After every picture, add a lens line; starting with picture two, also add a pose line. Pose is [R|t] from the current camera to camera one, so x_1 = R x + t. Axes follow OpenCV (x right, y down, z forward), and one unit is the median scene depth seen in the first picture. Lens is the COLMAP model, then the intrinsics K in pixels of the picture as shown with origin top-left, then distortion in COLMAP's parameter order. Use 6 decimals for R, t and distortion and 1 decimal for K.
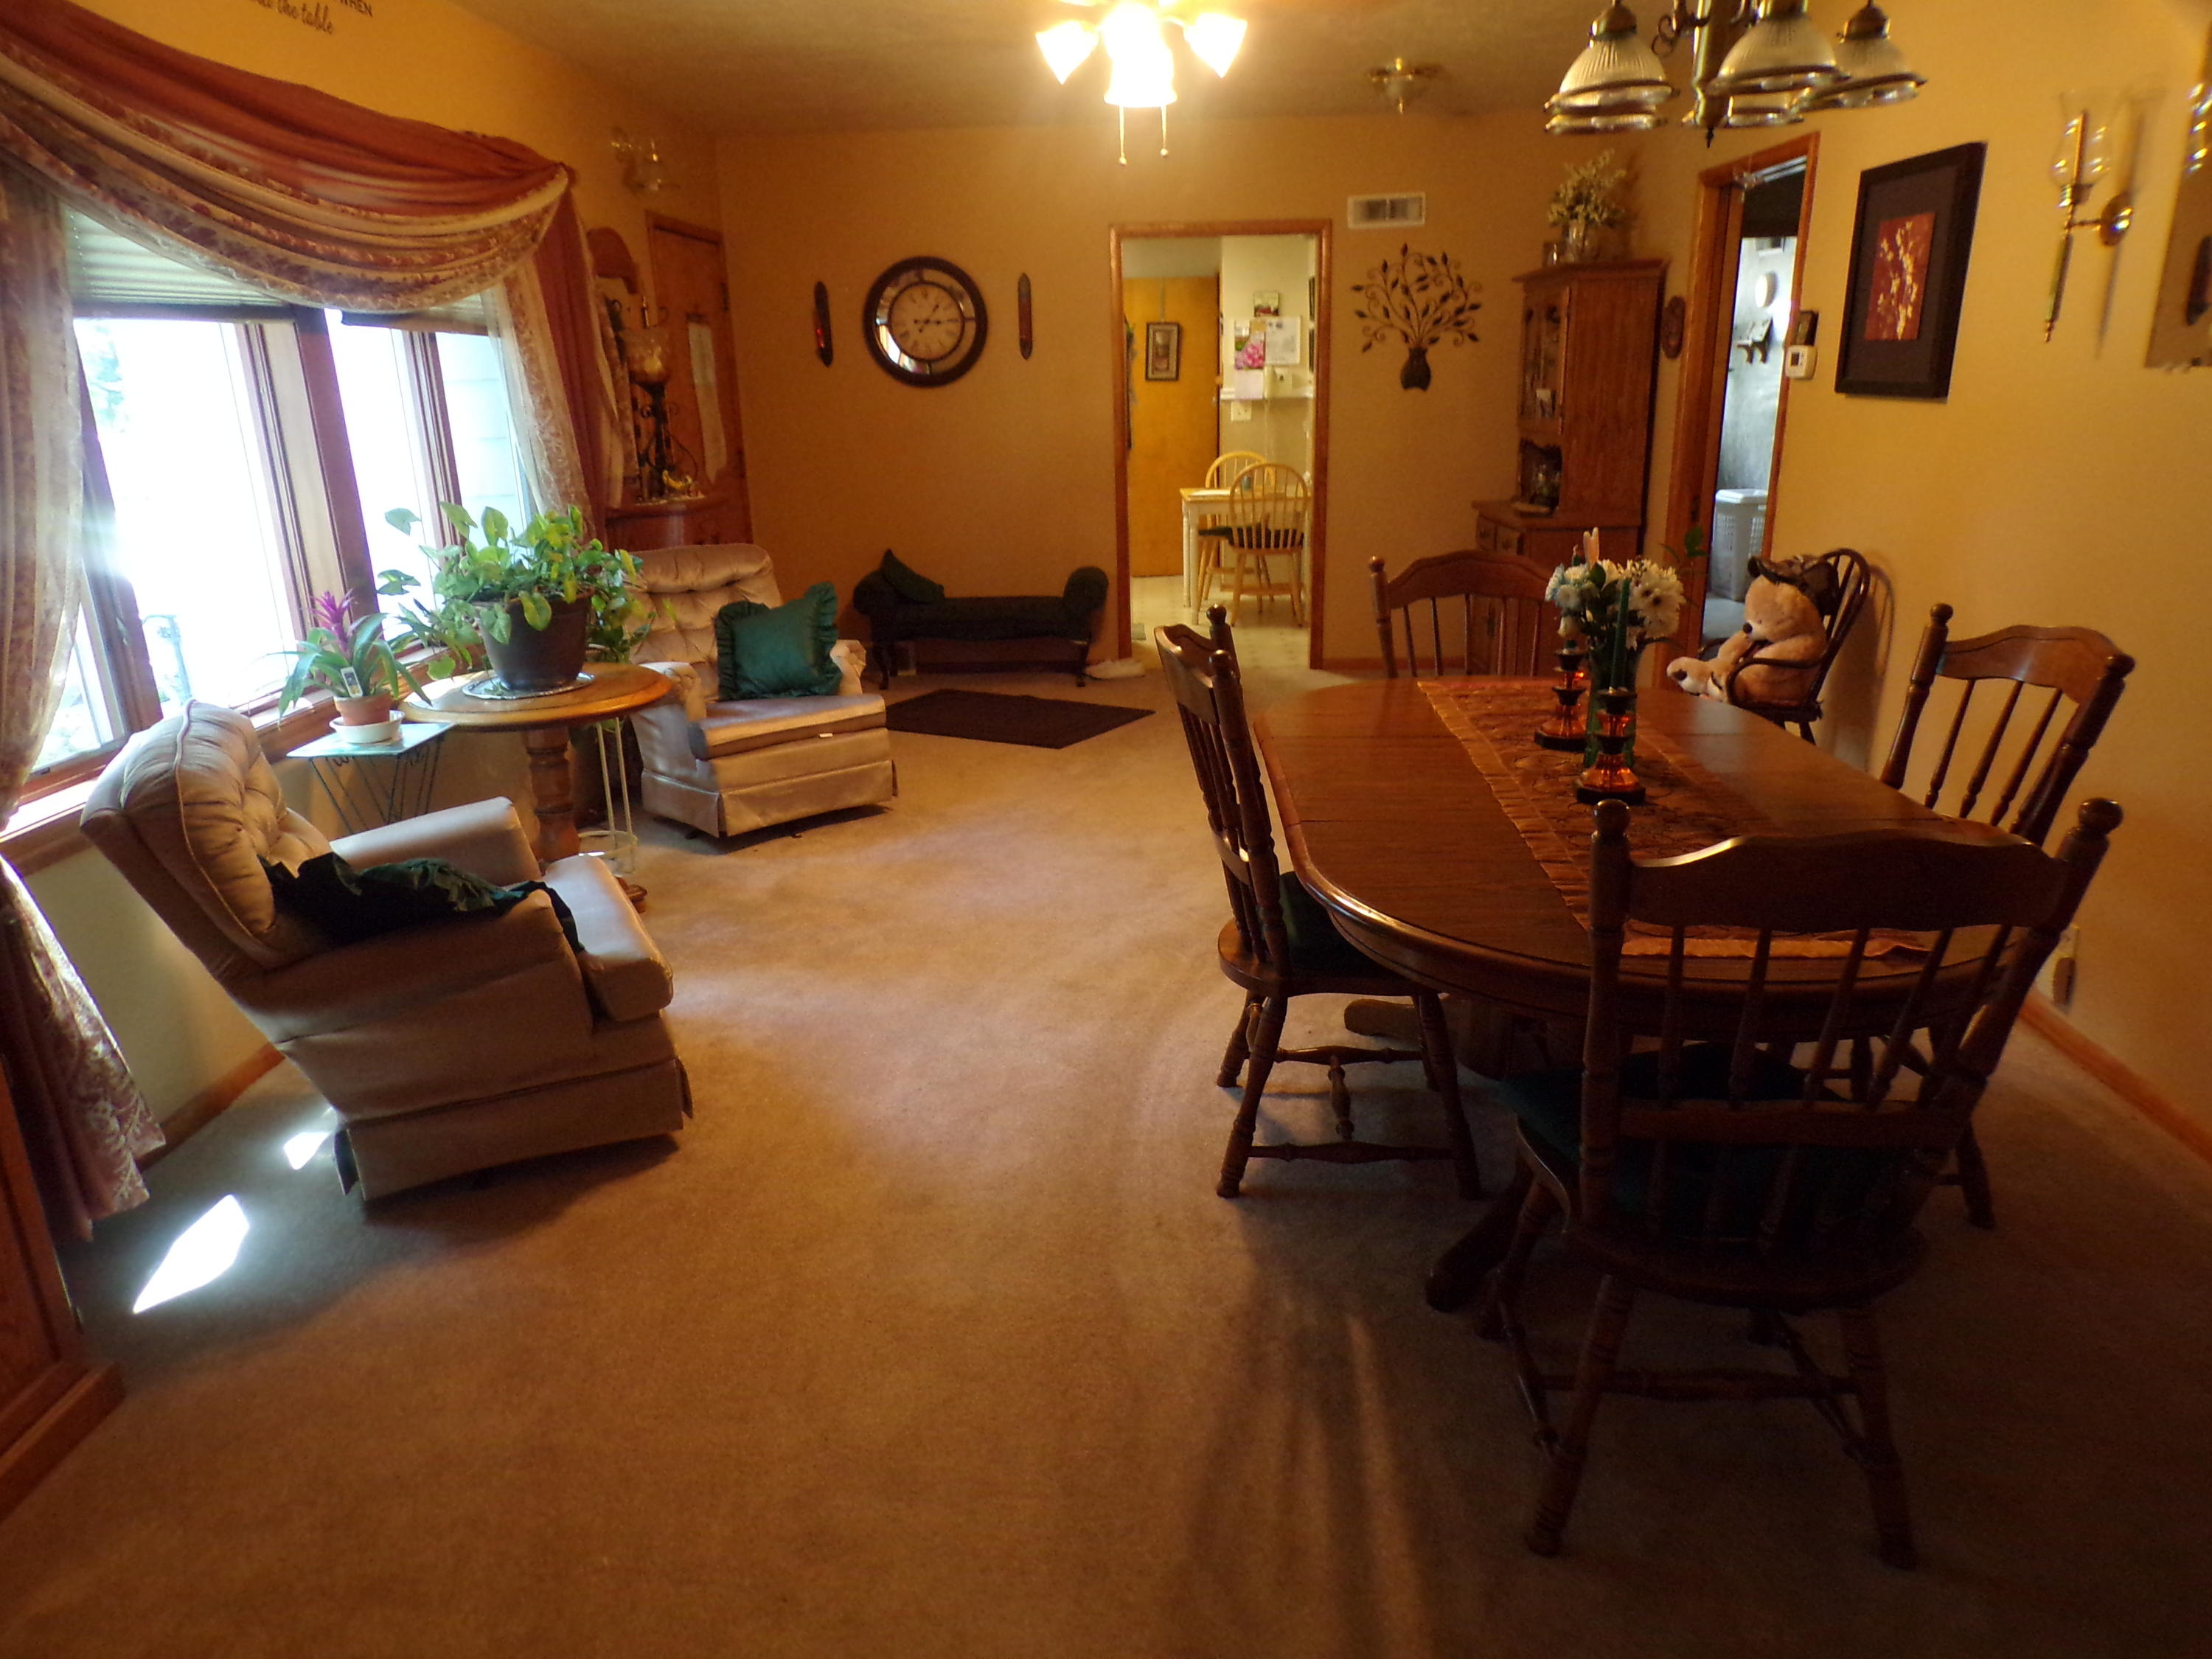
lens RADIAL K [[1501.8, 0, 1103.0], [0, 1501.8, 856.6], [0, 0, 1]] dist [-0.005543, 0.024056]
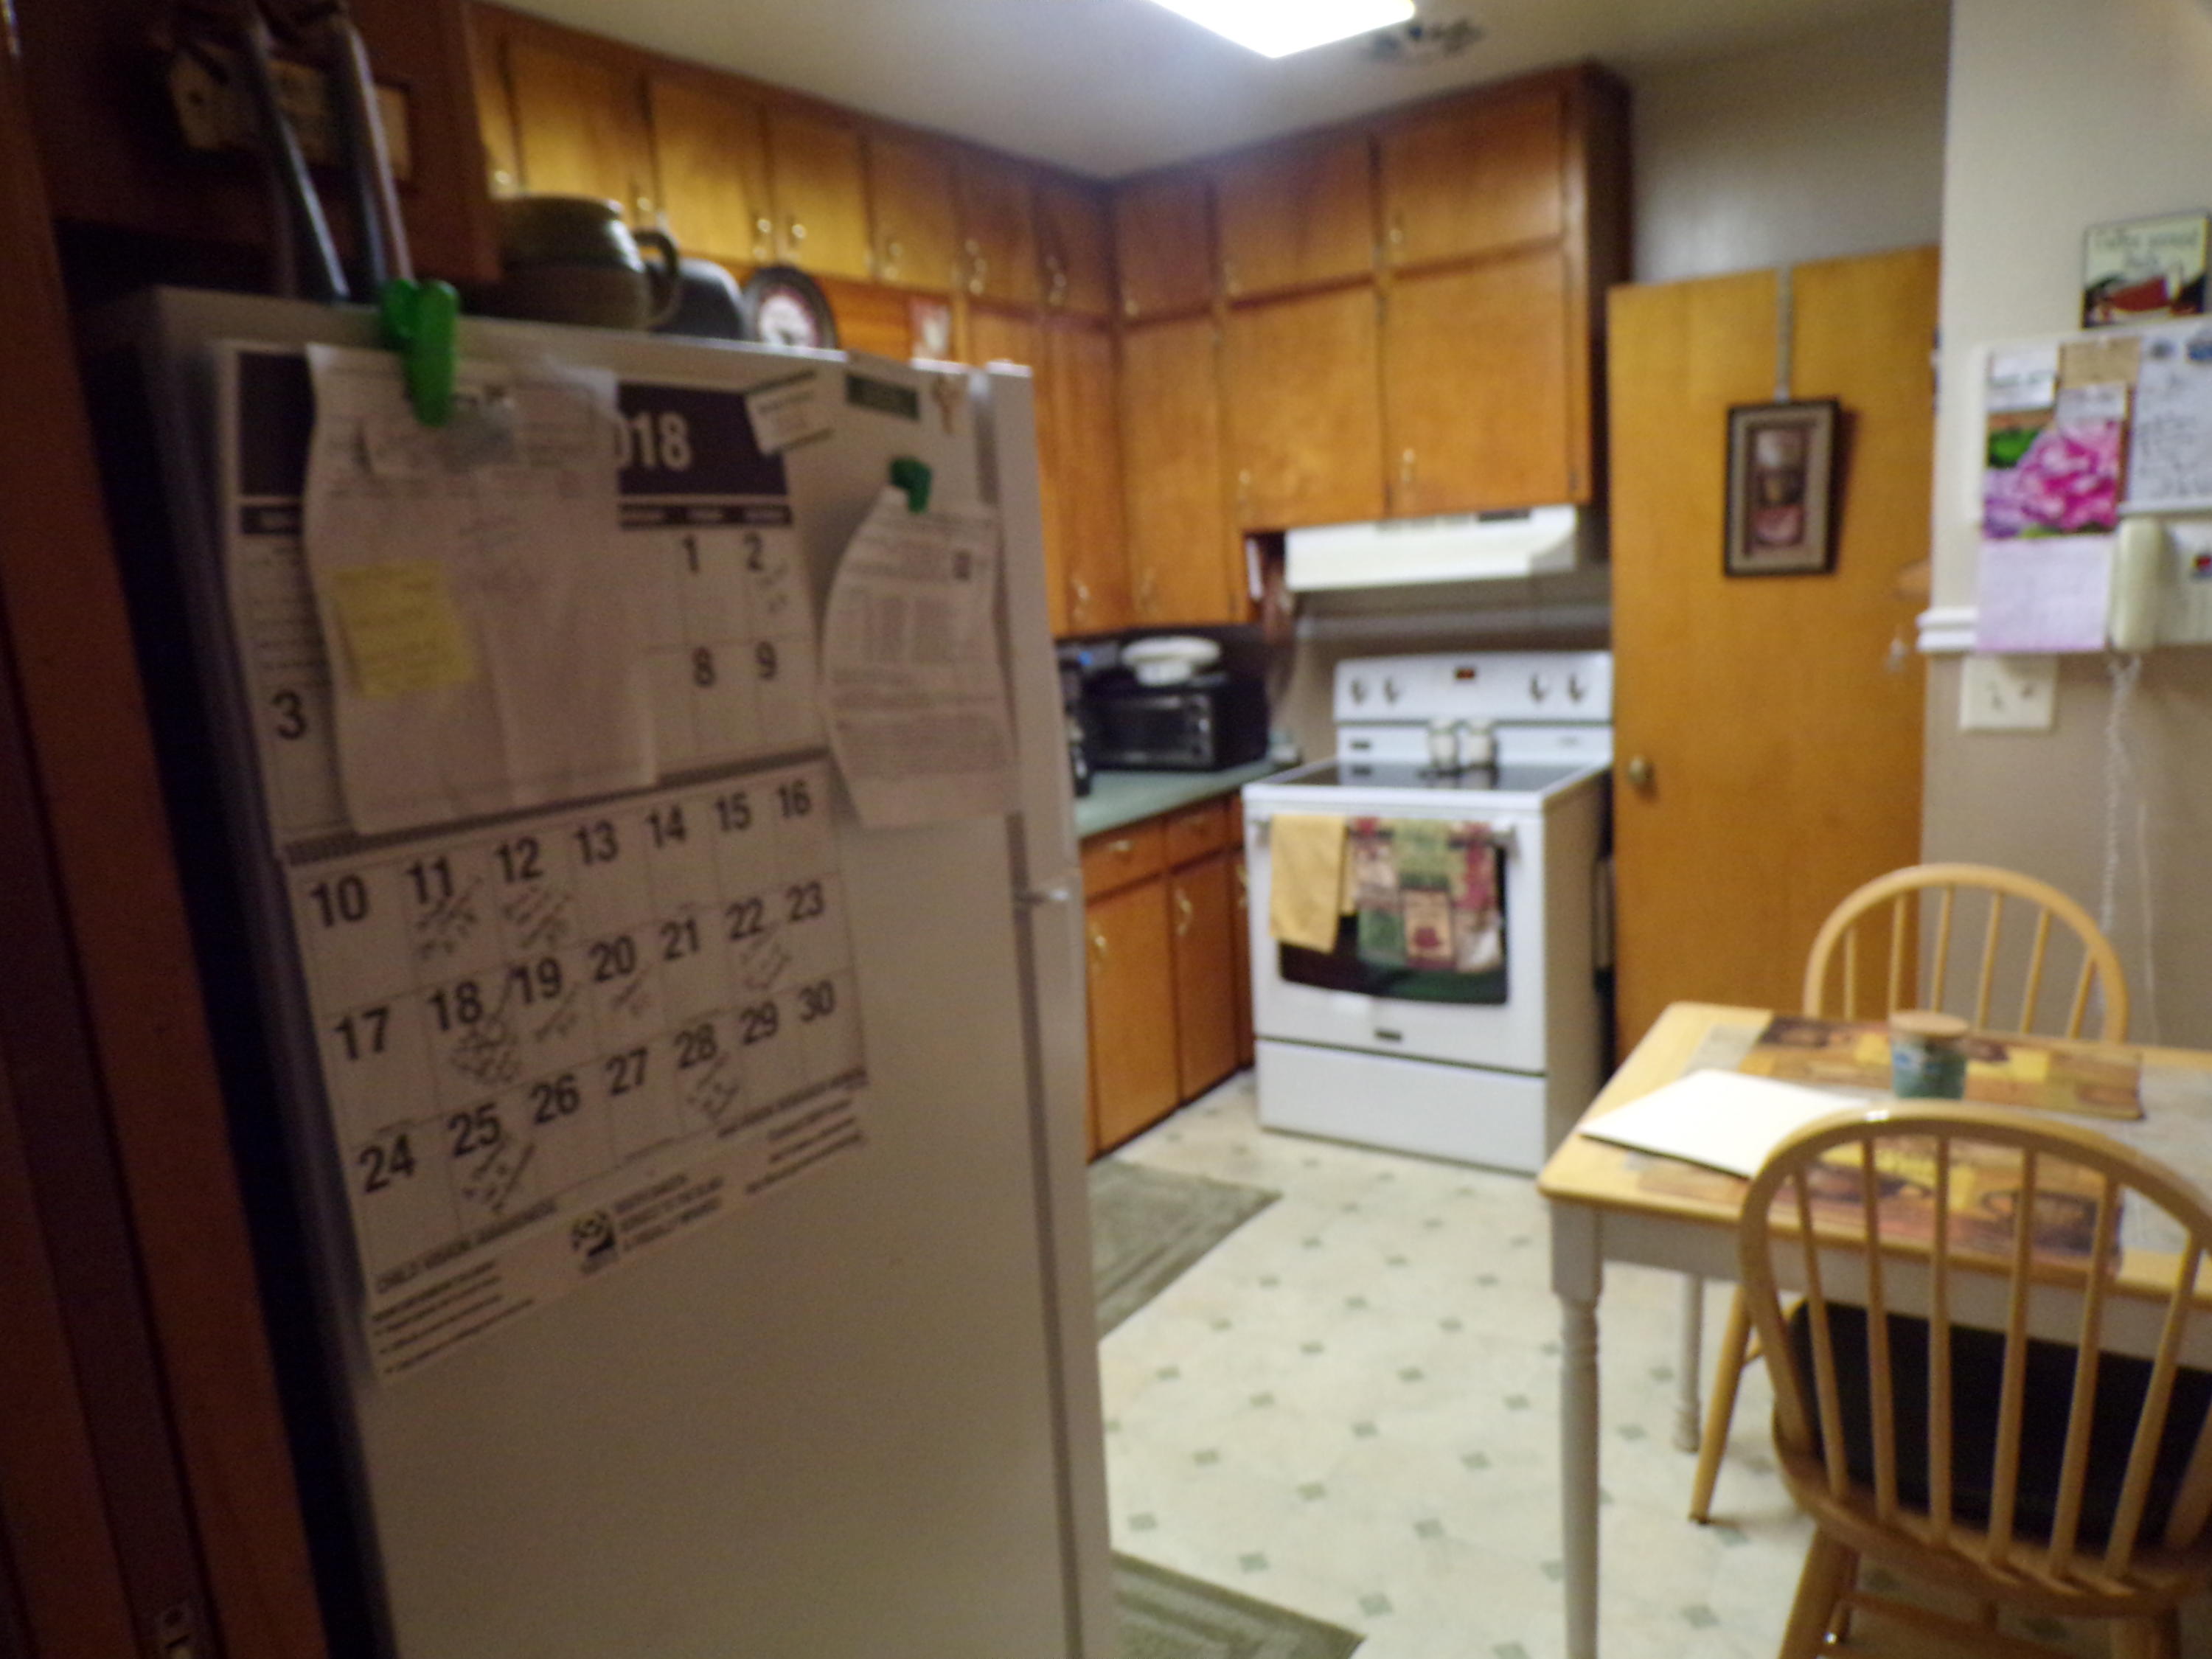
lens RADIAL K [[1501.8, 0, 1103.0], [0, 1501.8, 856.6], [0, 0, 1]] dist [-0.005543, 0.024056]
pose [[0.850757, 0.064898, -0.521538, 0.096738], [-0.118027, 0.990592, -0.069267, -0.232406], [0.512135, 0.120485, 0.850412, 0.702674]]
